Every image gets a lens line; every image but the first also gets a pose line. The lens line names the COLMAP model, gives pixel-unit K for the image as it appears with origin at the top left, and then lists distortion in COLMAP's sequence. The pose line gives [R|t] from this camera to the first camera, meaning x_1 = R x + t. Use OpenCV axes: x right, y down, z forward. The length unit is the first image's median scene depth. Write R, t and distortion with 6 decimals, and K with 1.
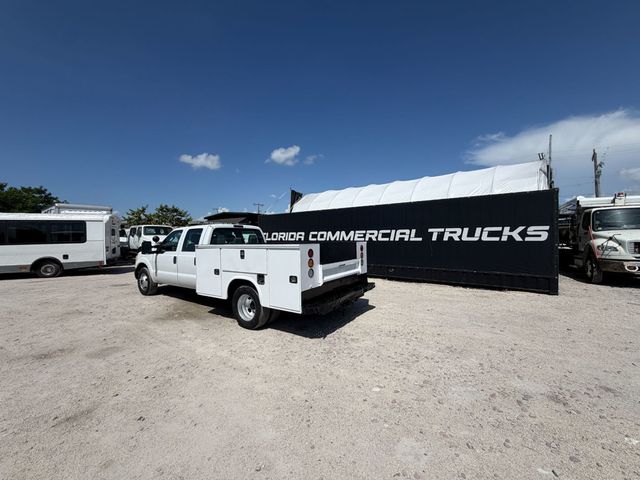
lens RADIAL K [[256.5, 0, 319.9], [0, 256.5, 239.0], [0, 0, 1]] dist [0.000971, 0.000291]
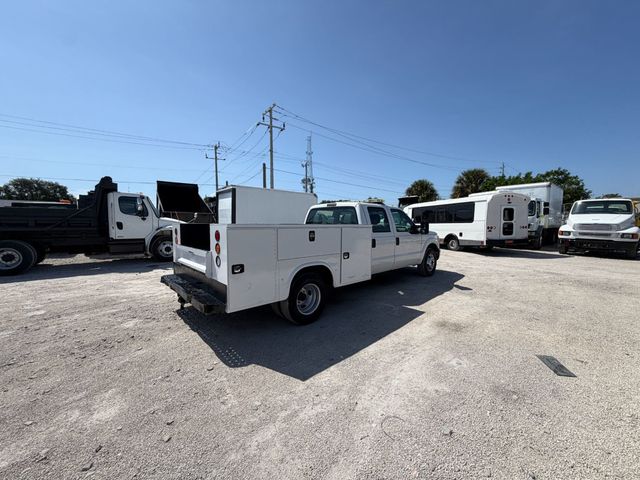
lens RADIAL K [[256.5, 0, 318.5], [0, 256.5, 241.9], [0, 0, 1]] dist [0.000971, 0.000291]
pose [[-0.241202, 0.085598, -0.966693, 0.394577], [-0.000774, 0.996085, 0.088393, 0.000507], [0.970475, 0.022069, -0.240192, 0.822485]]
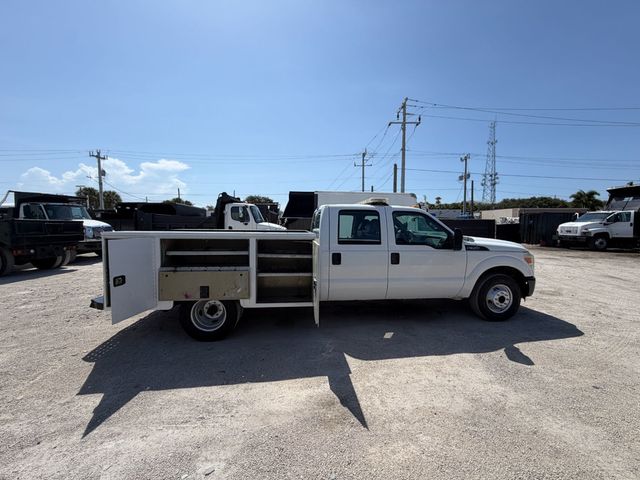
lens RADIAL K [[256.5, 0, 318.4], [0, 256.5, 242.1], [0, 0, 1]] dist [0.000971, 0.000291]
pose [[-0.770438, 0.050108, -0.635543, 0.105847], [0.002613, 0.997146, 0.075450, -0.005651], [0.637510, 0.056469, -0.768370, 1.108103]]
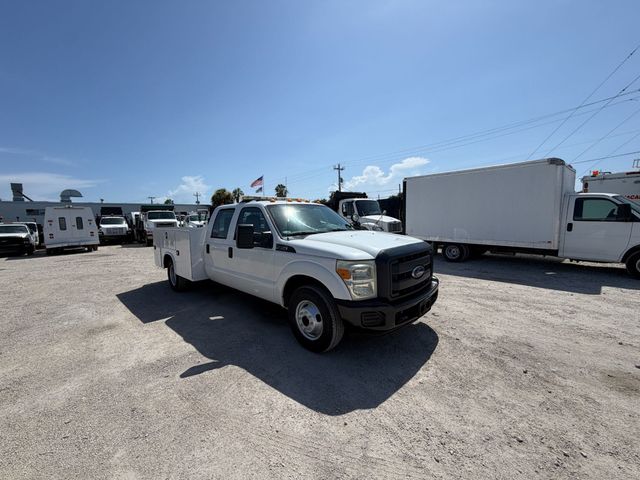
lens RADIAL K [[256.5, 0, 317.3], [0, 256.5, 241.9], [0, 0, 1]] dist [0.000971, 0.000291]
pose [[-0.980135, 0.019266, 0.197393, -0.513531], [0.037291, 0.995421, 0.088009, 0.000741], [-0.194793, 0.093622, -0.976366, 1.282526]]
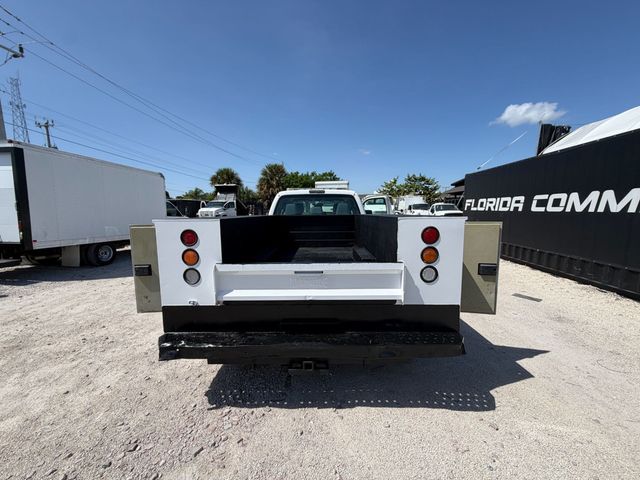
lens RADIAL K [[256.5, 0, 317.5], [0, 256.5, 239.3], [0, 0, 1]] dist [0.000971, 0.000291]
pose [[0.543054, 0.100820, -0.833623, 0.227107], [0.000285, 0.992744, 0.120250, -0.000857], [0.839698, -0.065540, 0.539085, 0.408900]]
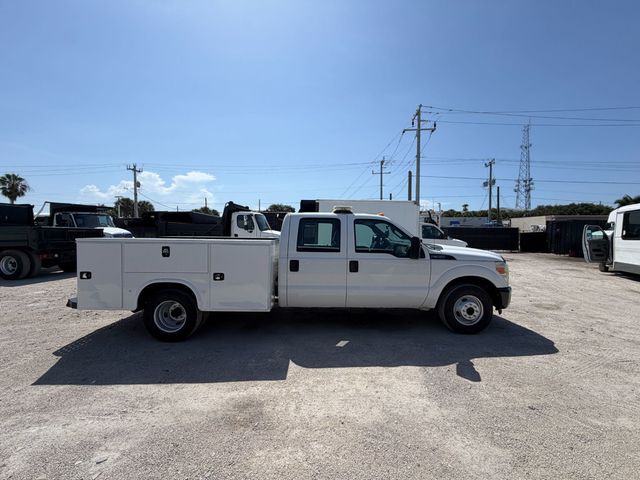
lens RADIAL K [[256.5, 0, 318.6], [0, 256.5, 241.1], [0, 0, 1]] dist [0.000971, 0.000291]
pose [[-0.826731, 0.023511, -0.562105, 0.023580], [0.000750, 0.999172, 0.040688, -0.005114], [0.562596, 0.033217, -0.826064, 1.181477]]
